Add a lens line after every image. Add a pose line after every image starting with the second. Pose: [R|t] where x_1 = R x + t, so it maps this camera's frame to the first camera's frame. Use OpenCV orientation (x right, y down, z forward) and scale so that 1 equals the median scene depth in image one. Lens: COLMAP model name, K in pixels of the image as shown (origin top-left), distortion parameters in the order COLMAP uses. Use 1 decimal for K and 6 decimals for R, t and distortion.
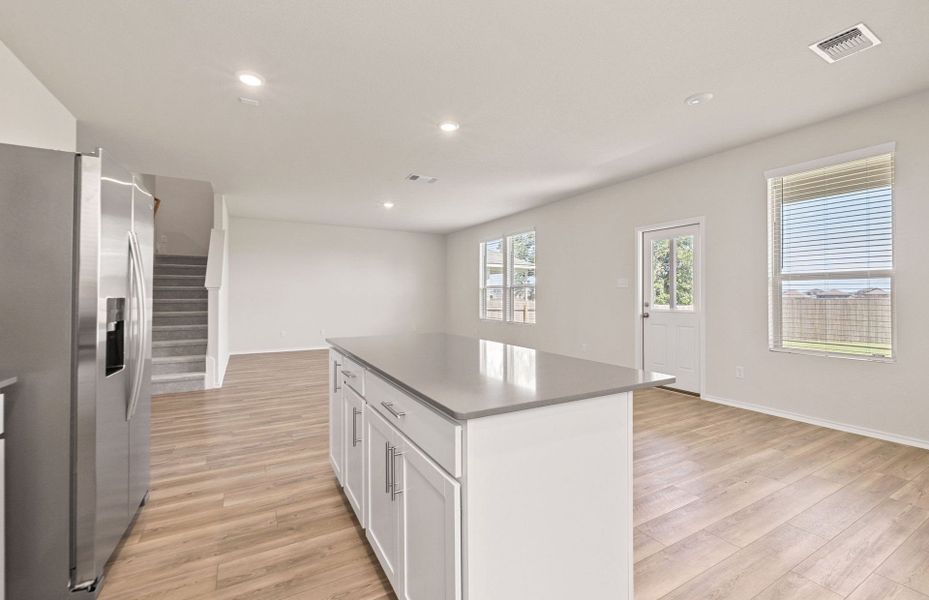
lens RADIAL K [[396.3, 0, 468.5], [0, 396.3, 295.2], [0, 0, 1]] dist [-0.000575, -0.000544]
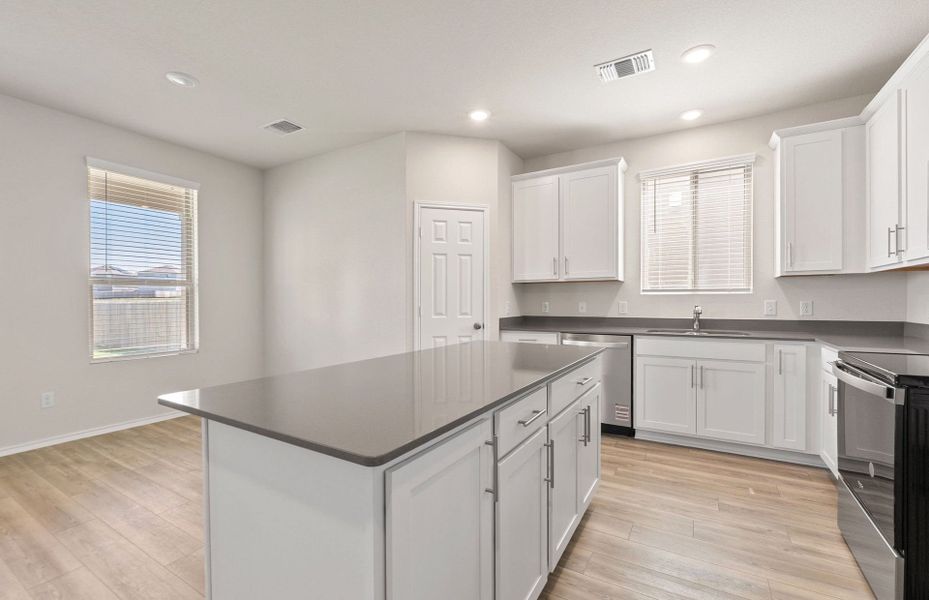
lens RADIAL K [[396.3, 0, 467.5], [0, 396.3, 301.0], [0, 0, 1]] dist [-0.000575, -0.000544]
pose [[-0.498111, 0.008251, 0.867074, -0.466403], [0.007015, 0.999960, -0.005486, 0.013915], [-0.867085, 0.003350, -0.498149, 0.808158]]
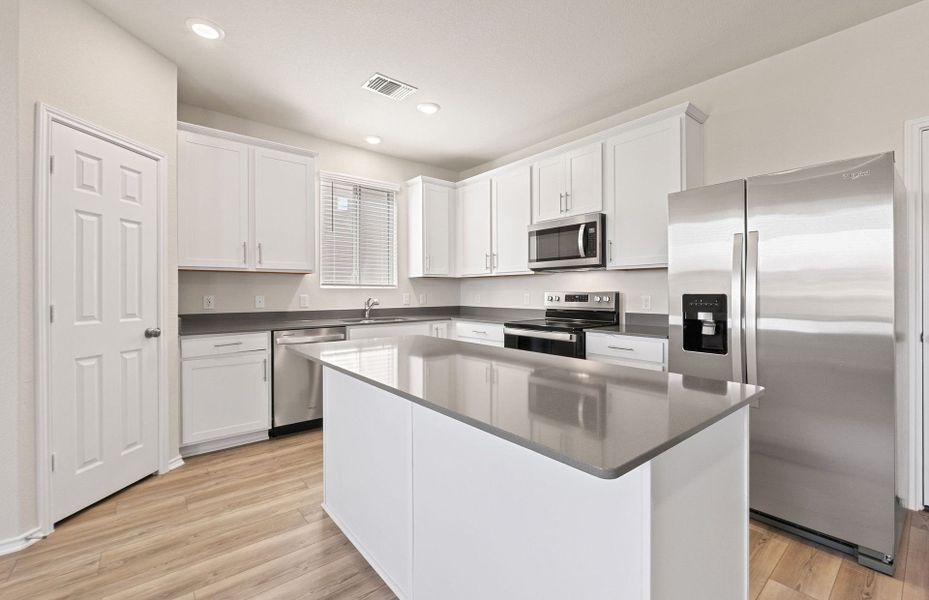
lens RADIAL K [[396.3, 0, 465.0], [0, 396.3, 294.8], [0, 0, 1]] dist [-0.000575, -0.000544]
pose [[-0.984767, 0.010746, -0.173548, -0.227728], [0.009701, 0.999929, 0.006866, 0.011416], [0.173610, 0.005078, -0.984801, 0.921824]]
